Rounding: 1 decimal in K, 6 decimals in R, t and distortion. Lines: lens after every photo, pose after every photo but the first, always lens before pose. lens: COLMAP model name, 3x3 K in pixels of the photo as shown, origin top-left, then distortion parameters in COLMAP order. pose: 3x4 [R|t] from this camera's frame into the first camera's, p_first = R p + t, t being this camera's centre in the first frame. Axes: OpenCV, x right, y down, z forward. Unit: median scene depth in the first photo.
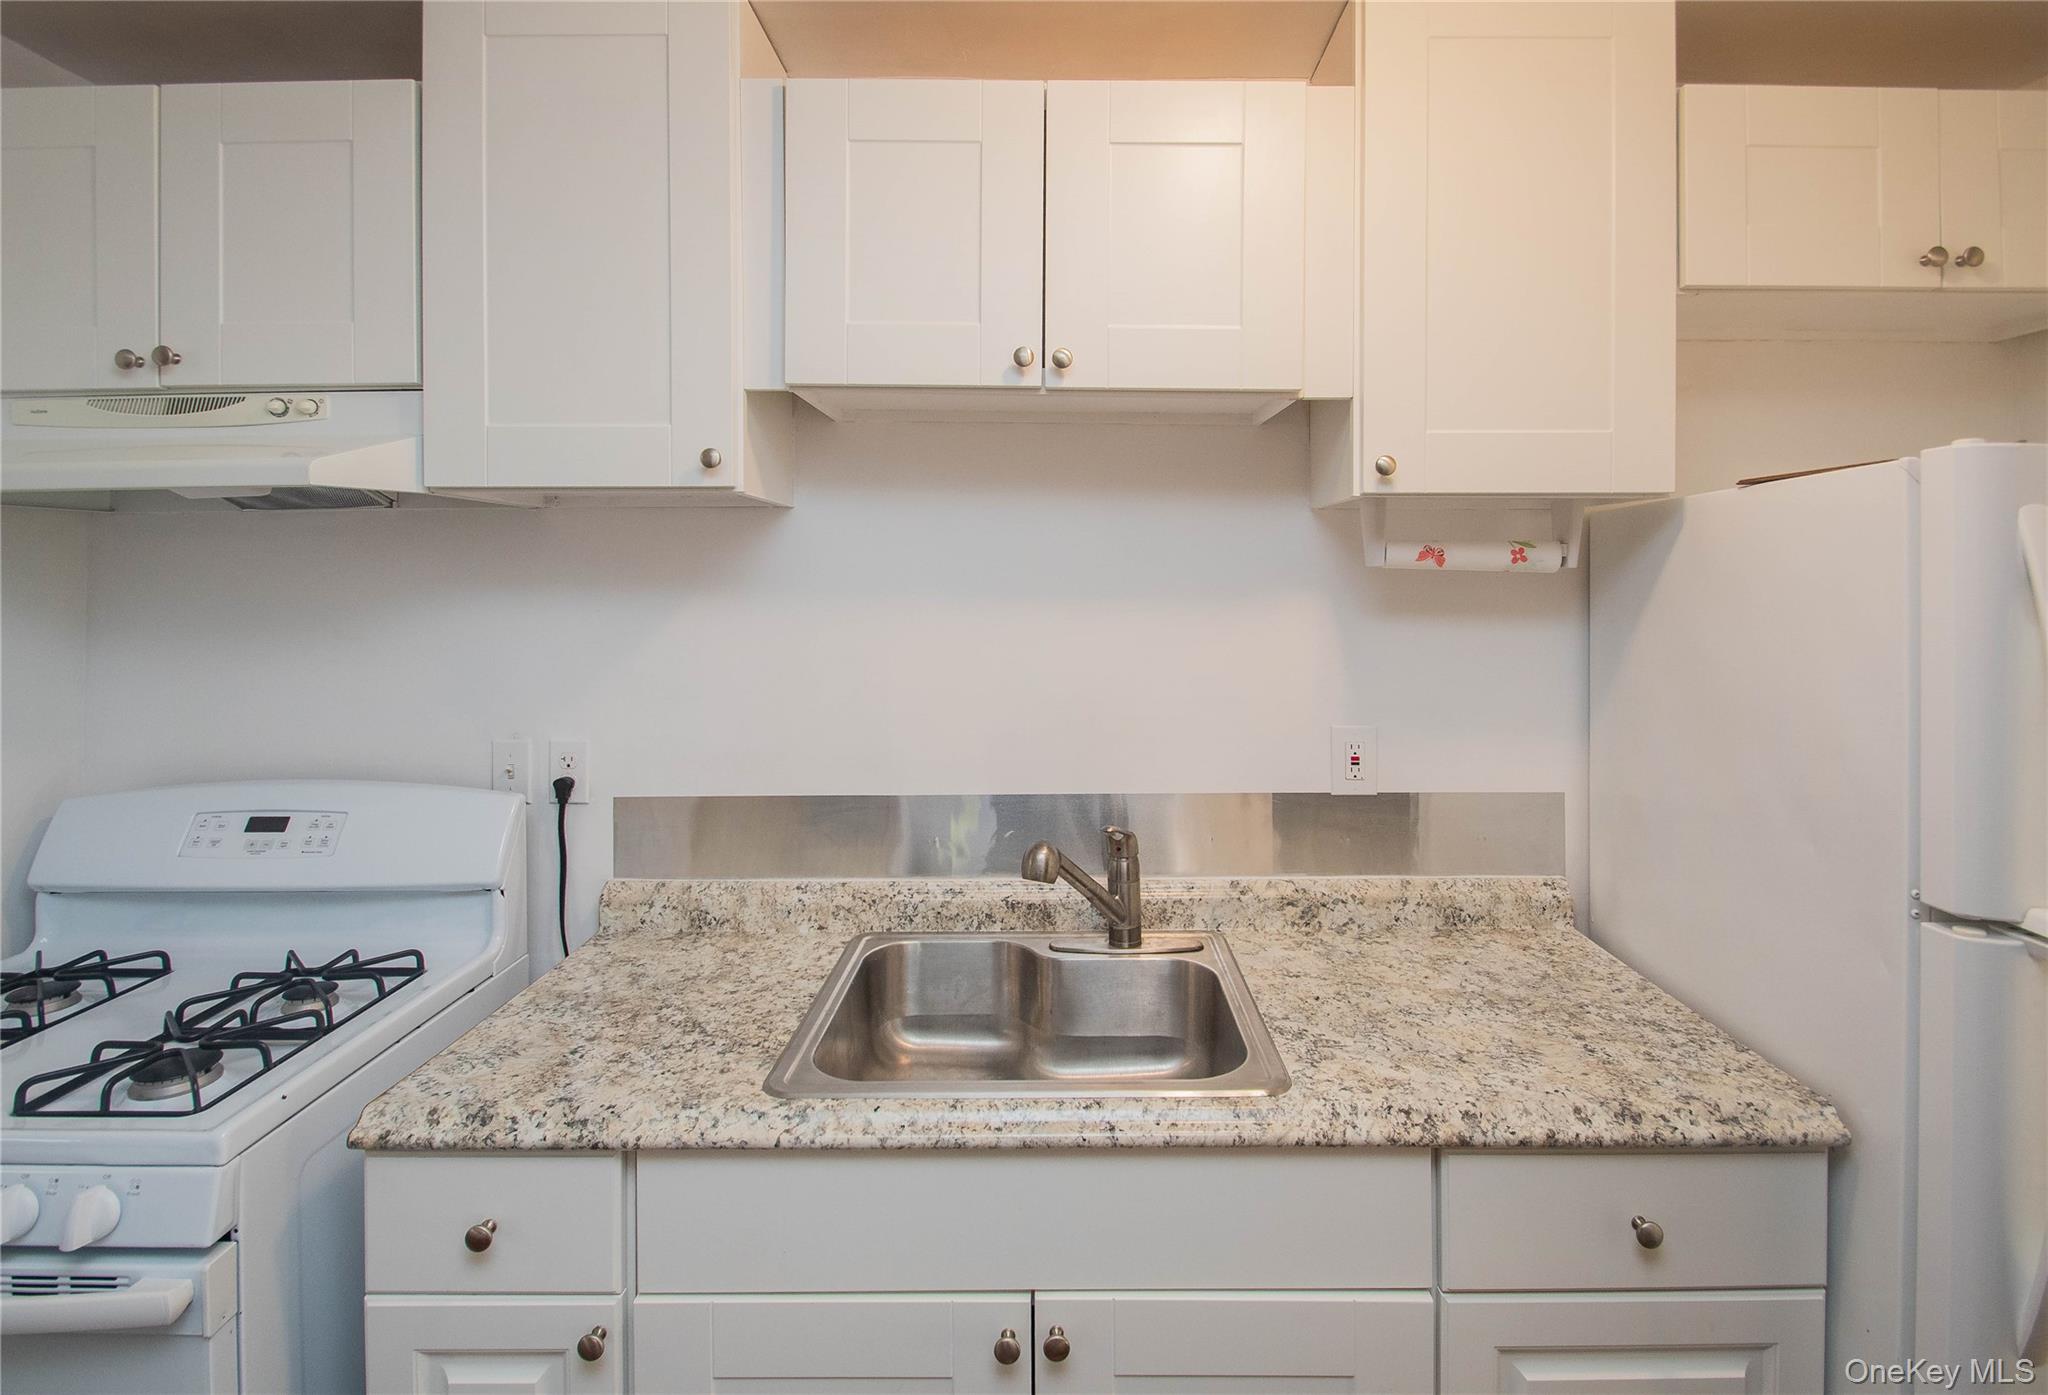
lens RADIAL K [[1126.0, 0, 1061.8], [0, 1126.0, 581.6], [0, 0, 1]] dist [0.001721, -0.001858]
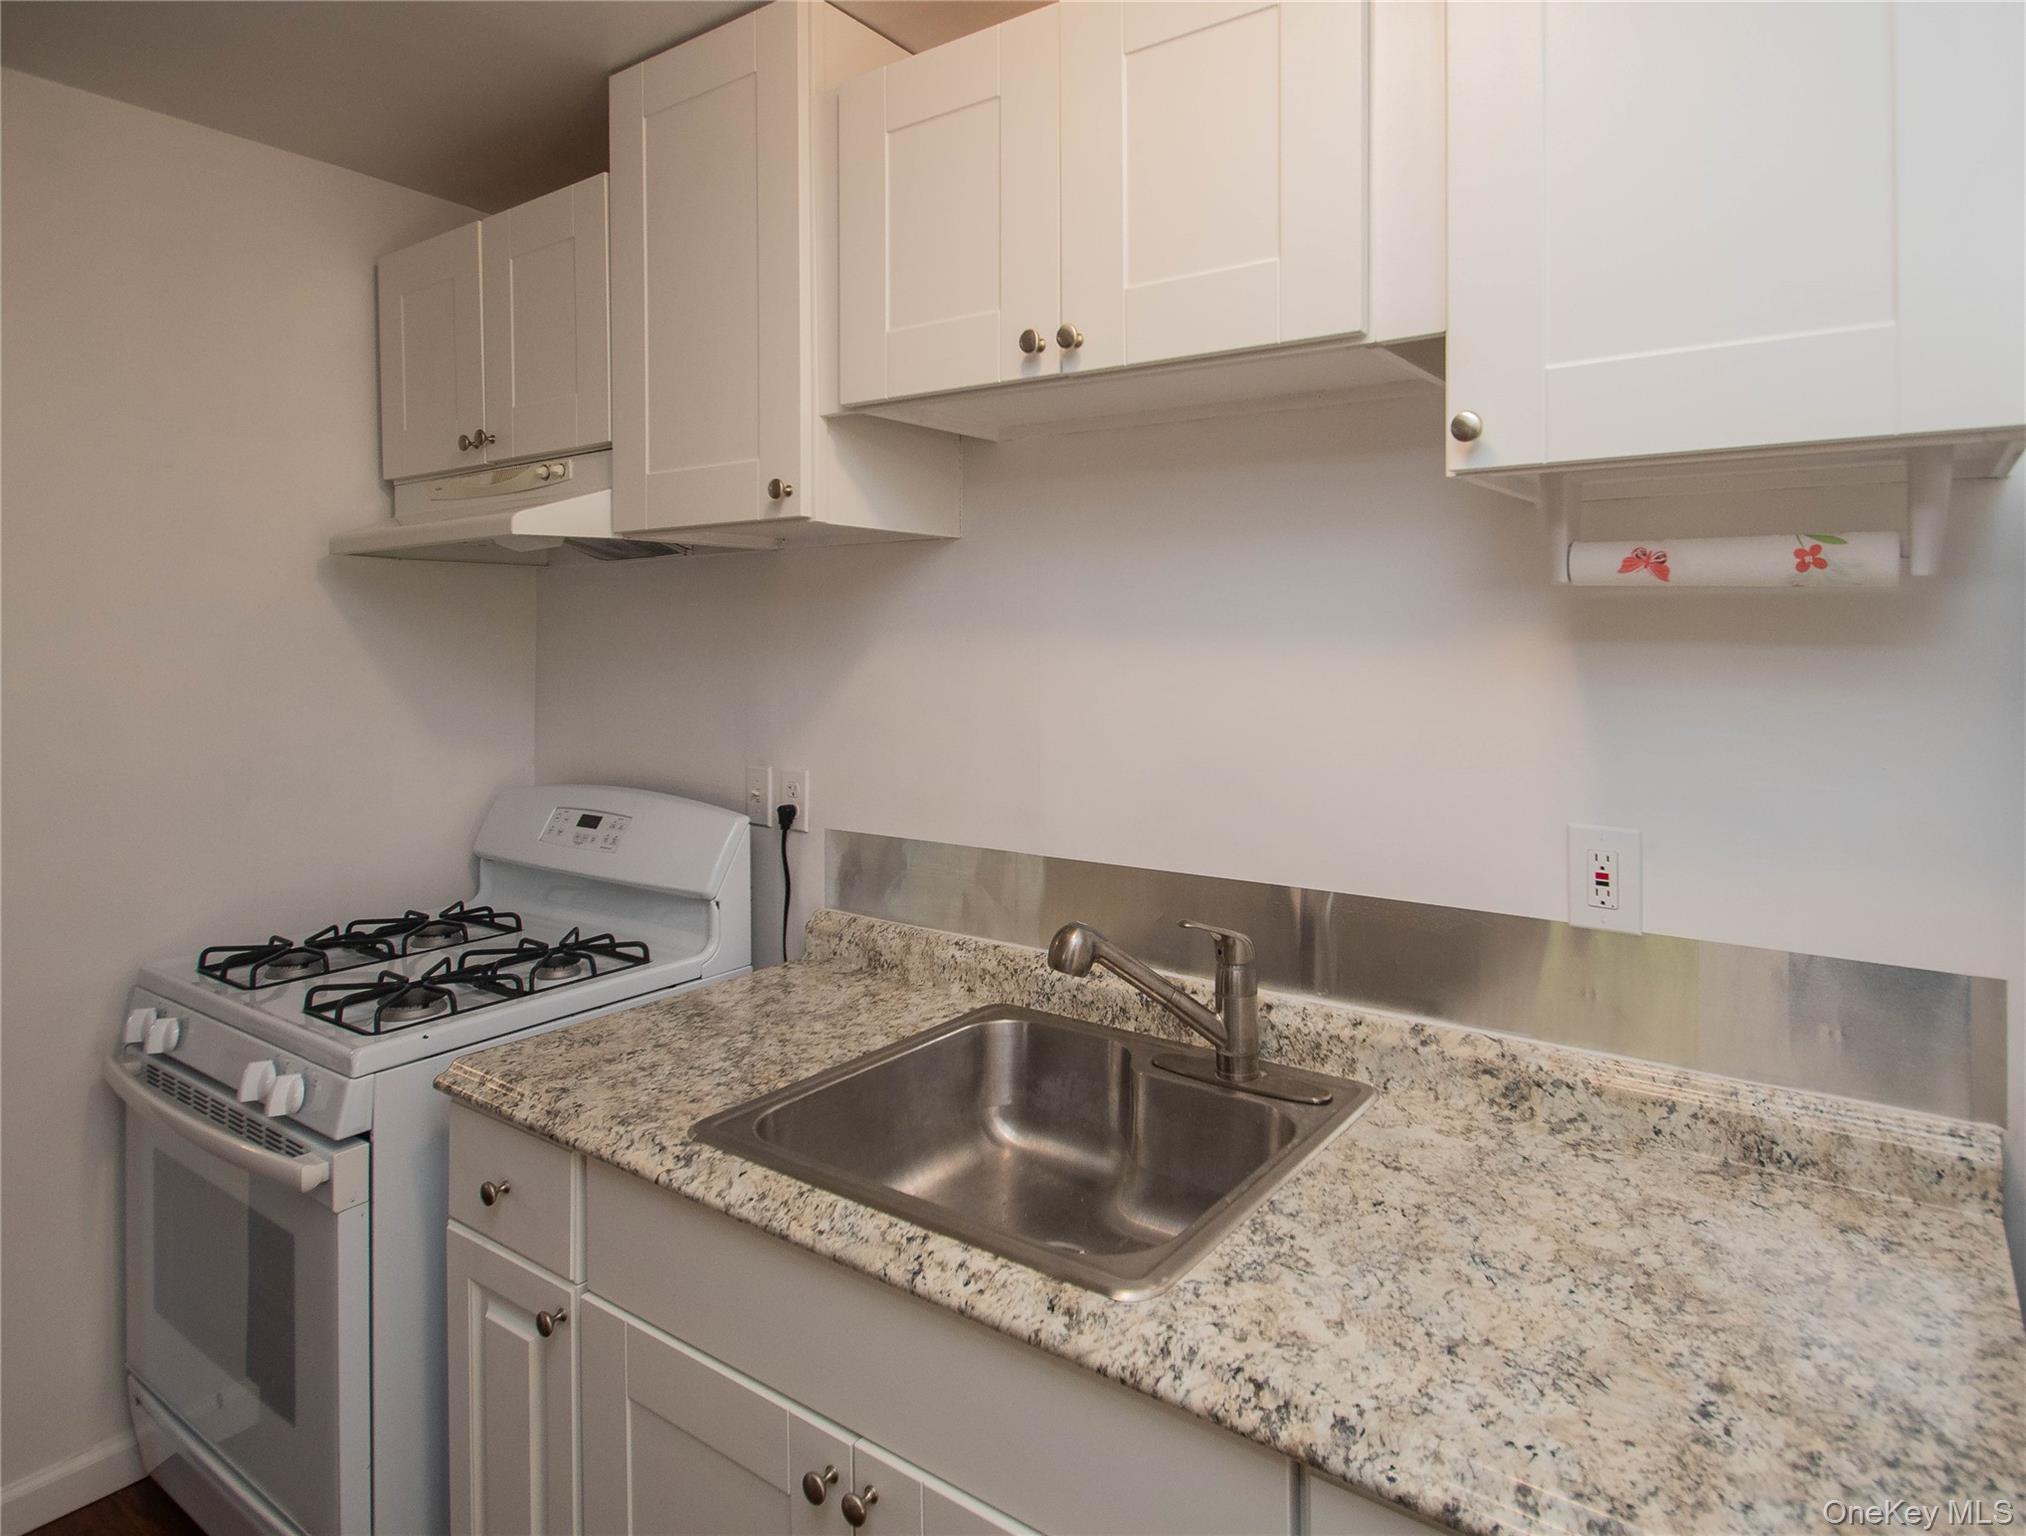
lens RADIAL K [[1212.7, 0, 1017.4], [0, 1212.7, 639.2], [0, 0, 1]] dist [0.005924, -0.004747]
pose [[0.805958, 0.003063, -0.591964, 0.440730], [-0.002395, 0.999995, 0.001914, 0.018727], [0.591967, -0.000125, 0.805962, 0.237762]]
